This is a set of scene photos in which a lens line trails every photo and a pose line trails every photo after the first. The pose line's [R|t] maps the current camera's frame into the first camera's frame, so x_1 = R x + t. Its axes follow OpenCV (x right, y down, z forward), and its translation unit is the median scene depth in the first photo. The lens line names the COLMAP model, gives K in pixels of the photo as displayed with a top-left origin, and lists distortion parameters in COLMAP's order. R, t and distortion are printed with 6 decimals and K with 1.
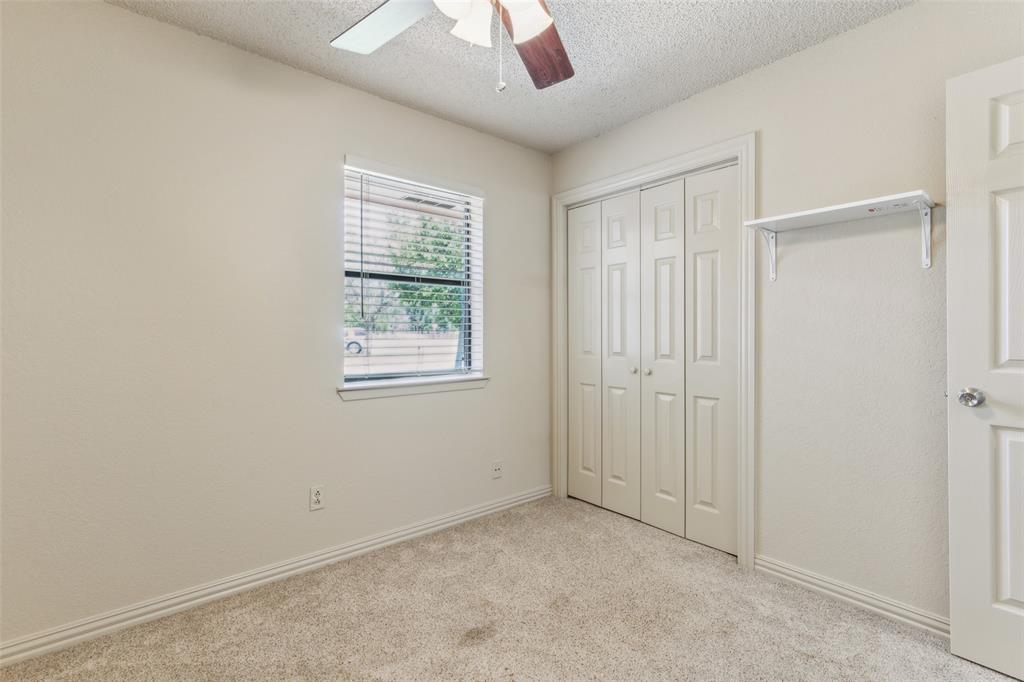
lens RADIAL K [[463.0, 0, 510.1], [0, 463.0, 338.9], [0, 0, 1]] dist [0.006988, -0.000529]
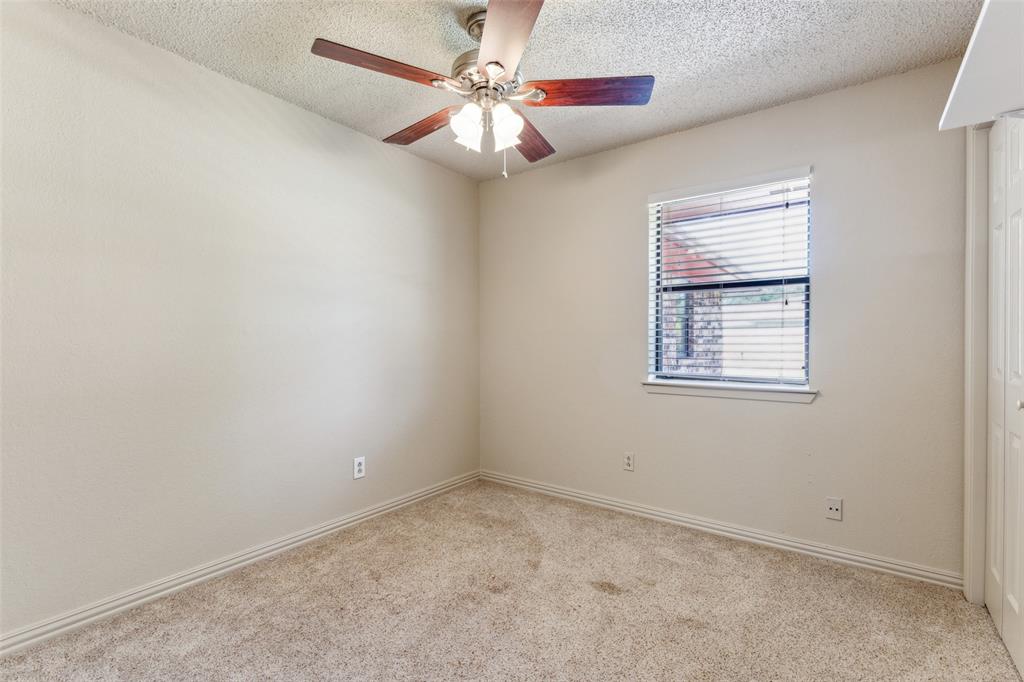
lens RADIAL K [[463.0, 0, 513.5], [0, 463.0, 341.4], [0, 0, 1]] dist [0.006988, -0.000529]
pose [[0.238815, 0.007651, -0.971035, 0.810683], [-0.000169, 0.999969, 0.007838, -0.016515], [0.971065, -0.001708, 0.238809, 0.357873]]
